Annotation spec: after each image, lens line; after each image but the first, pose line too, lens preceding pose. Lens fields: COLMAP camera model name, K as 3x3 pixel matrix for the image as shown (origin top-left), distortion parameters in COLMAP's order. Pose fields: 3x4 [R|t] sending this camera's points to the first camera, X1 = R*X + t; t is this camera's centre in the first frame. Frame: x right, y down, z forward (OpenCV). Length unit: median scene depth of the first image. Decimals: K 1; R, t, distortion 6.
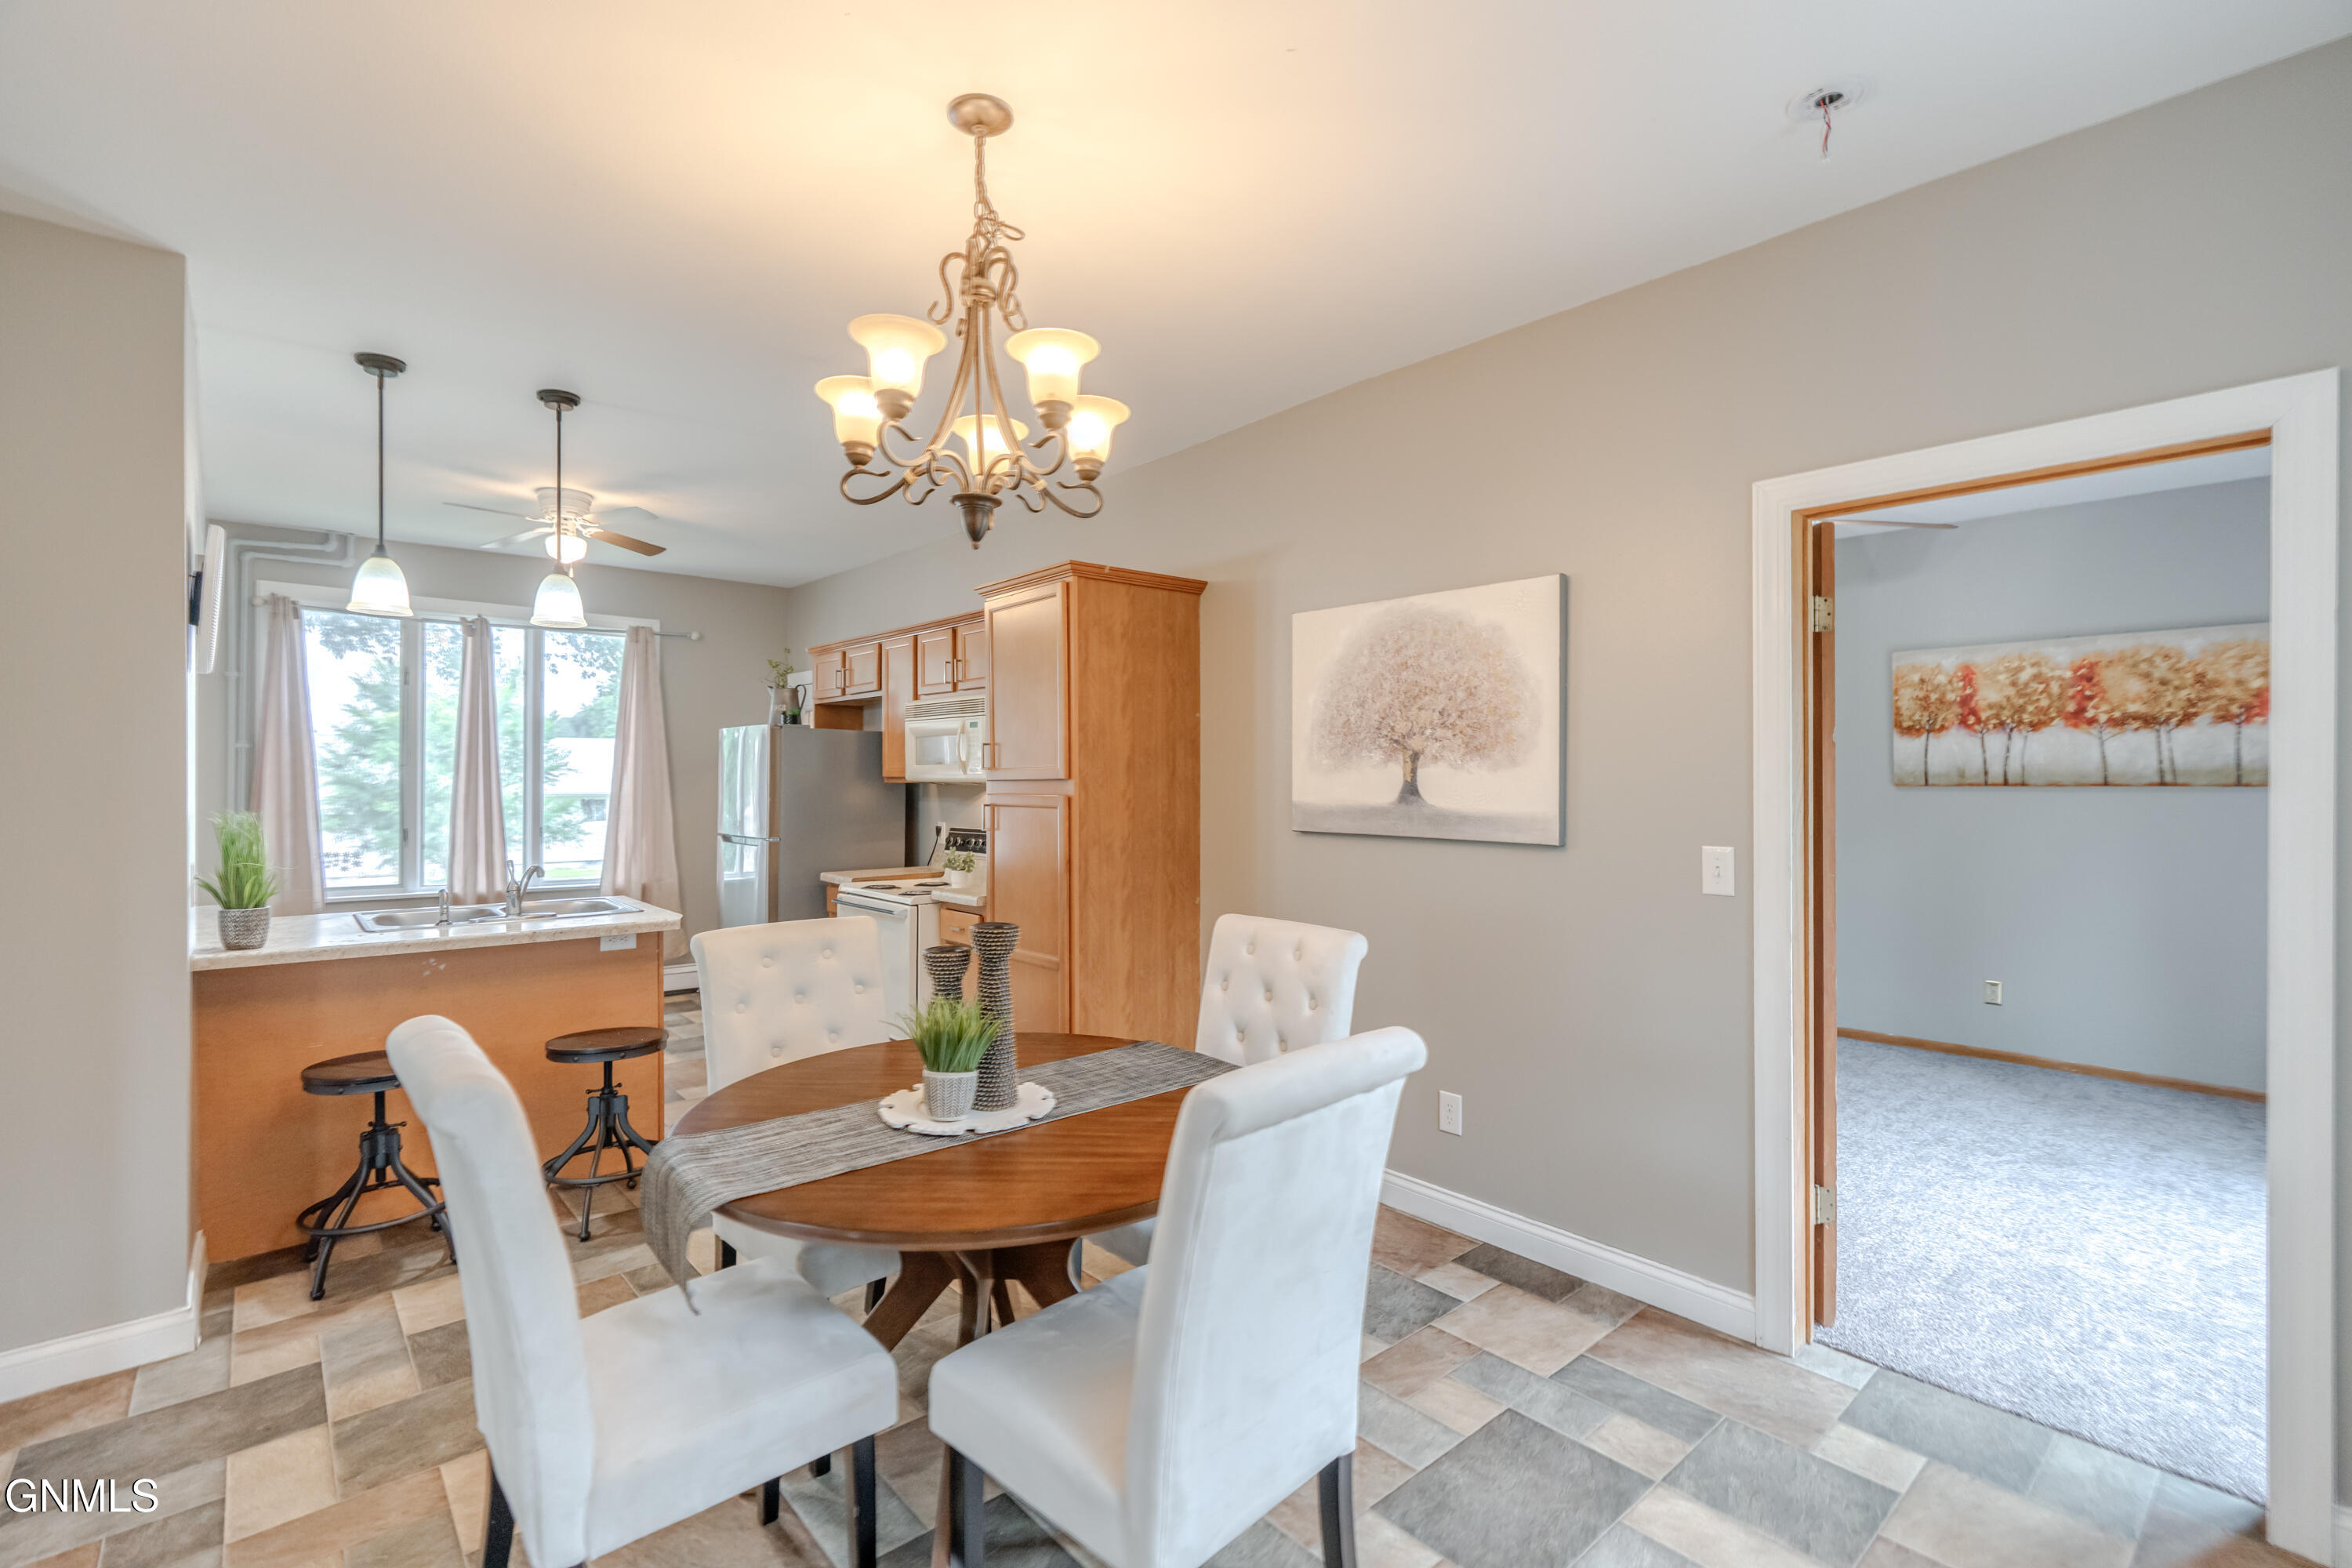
lens RADIAL K [[1059.5, 0, 1162.9], [0, 1059.5, 775.9], [0, 0, 1]] dist [-0.000819, 0.000289]
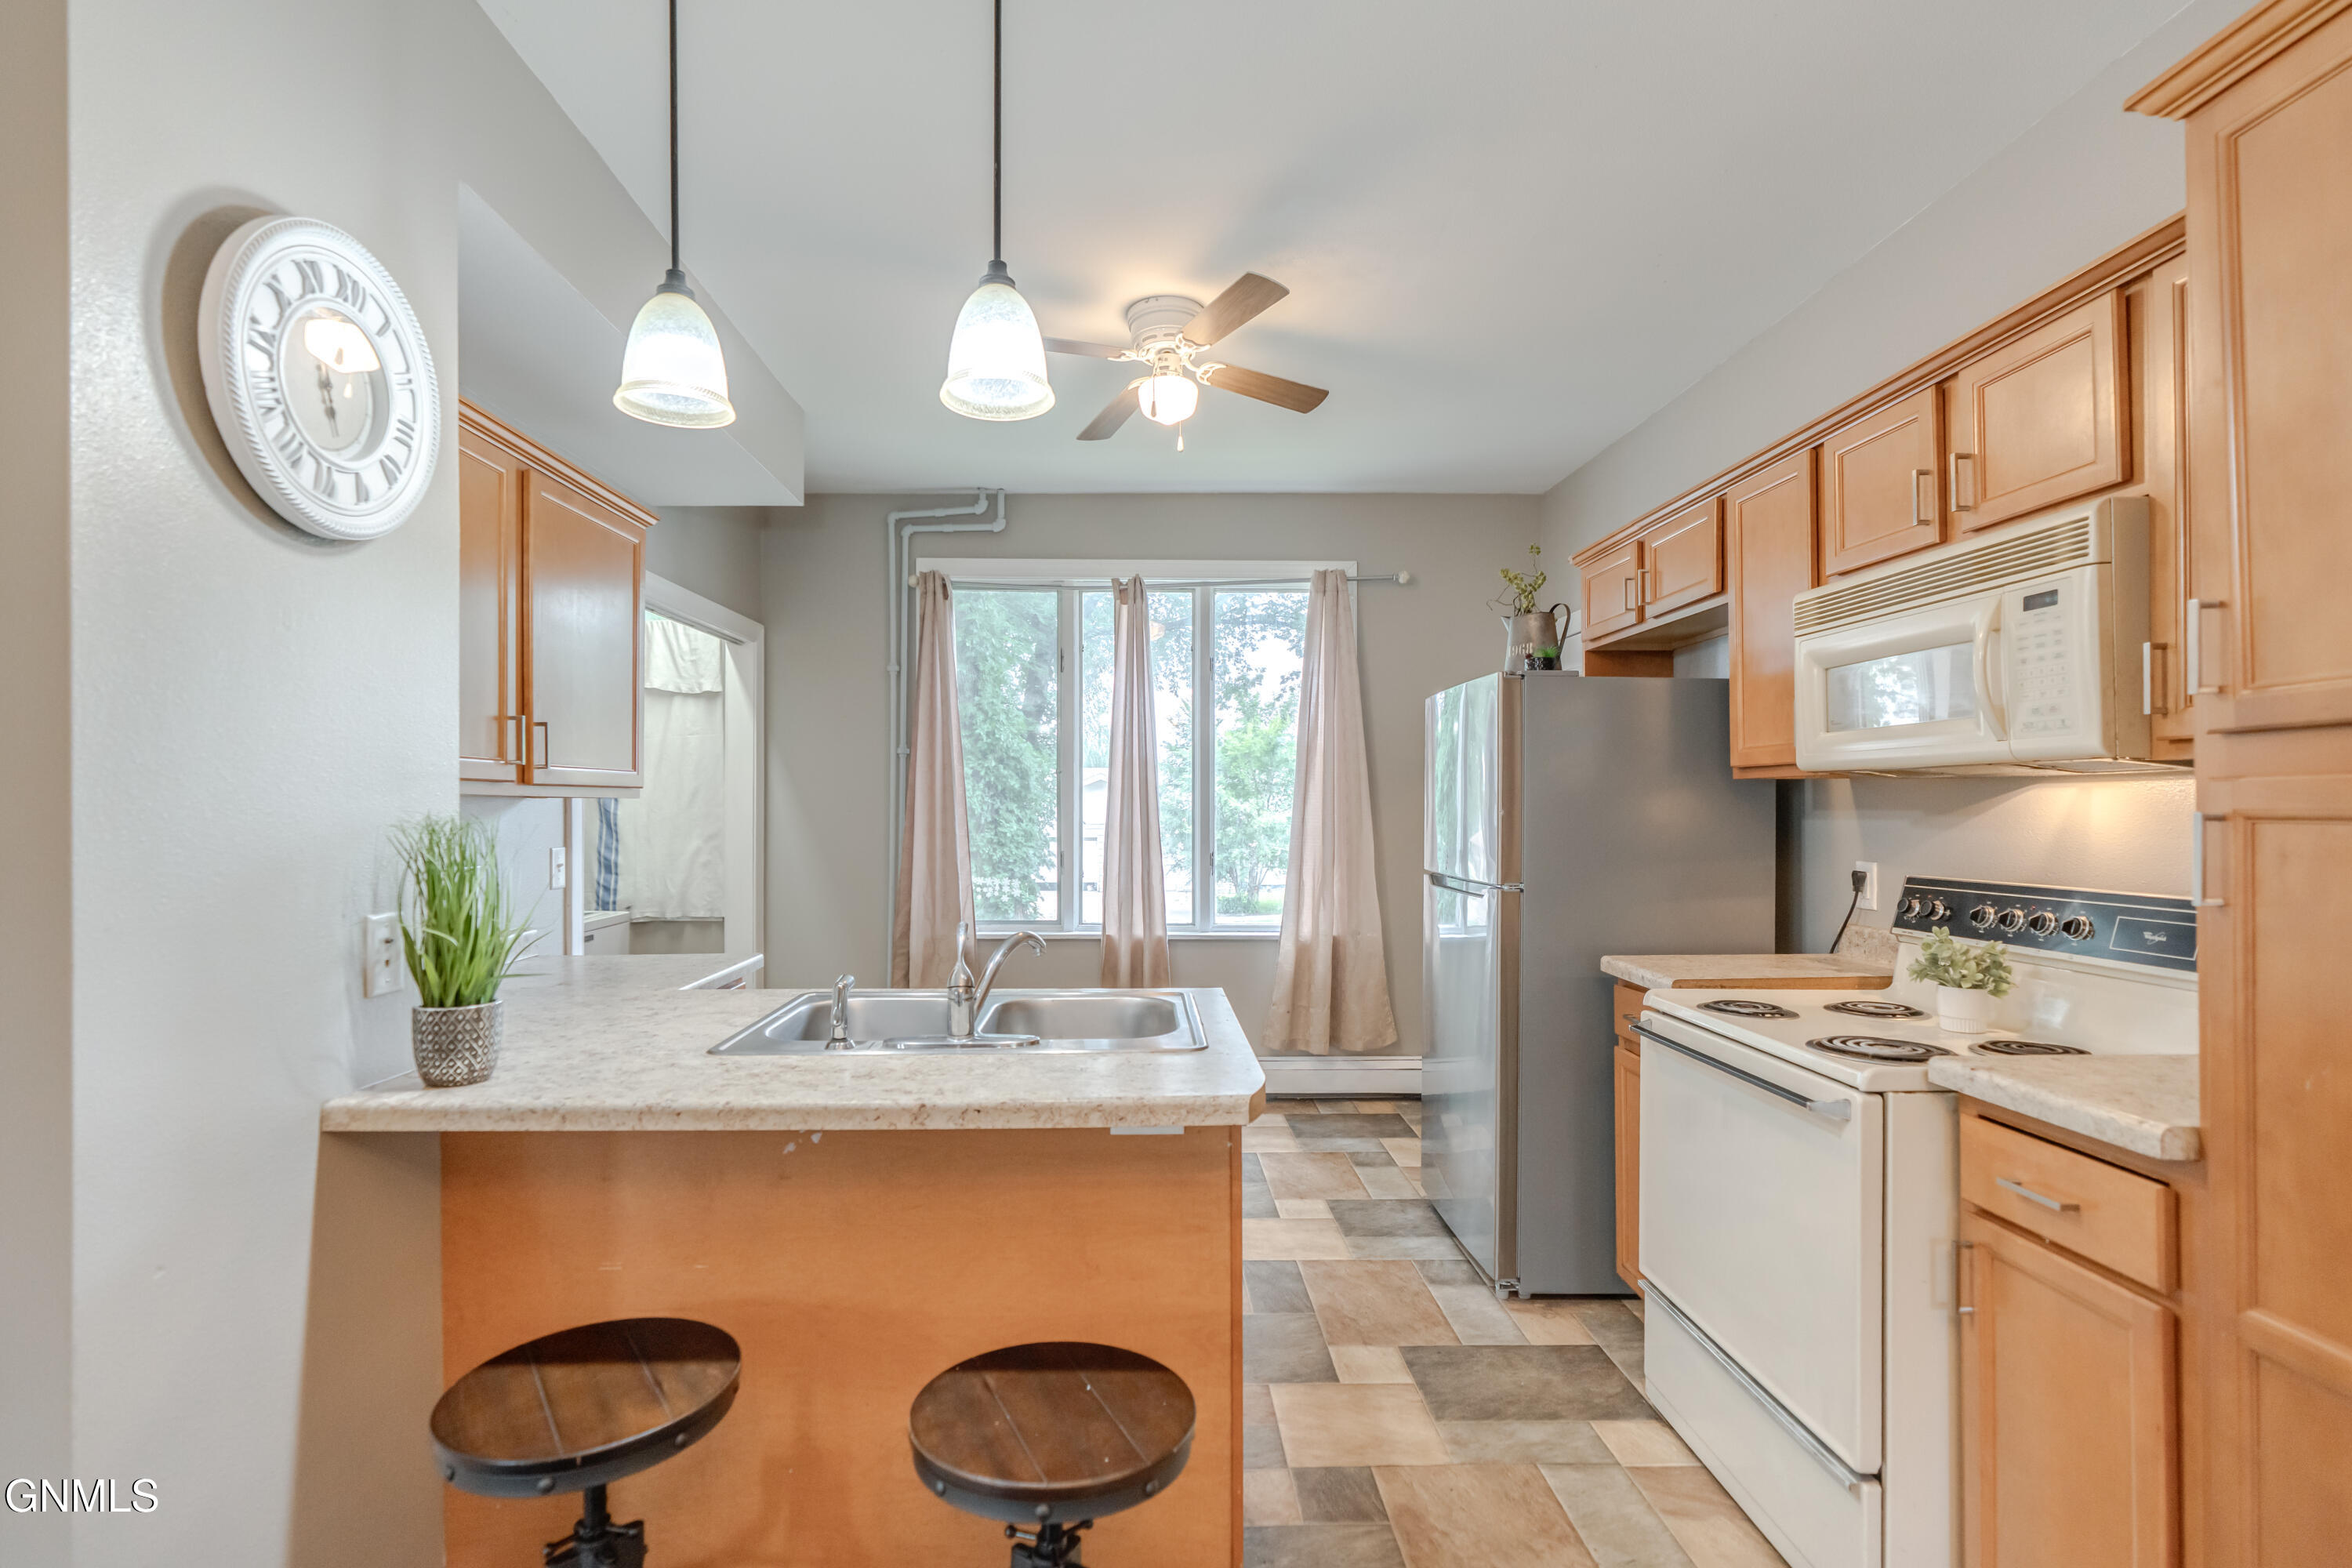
lens RADIAL K [[1059.5, 0, 1159.9], [0, 1059.5, 794.1], [0, 0, 1]] dist [-0.000819, 0.000289]
pose [[0.765966, -0.014081, -0.642727, -0.153618], [0.006682, 0.999880, -0.013943, 0.018523], [0.642846, 0.006385, 0.765969, 0.460292]]
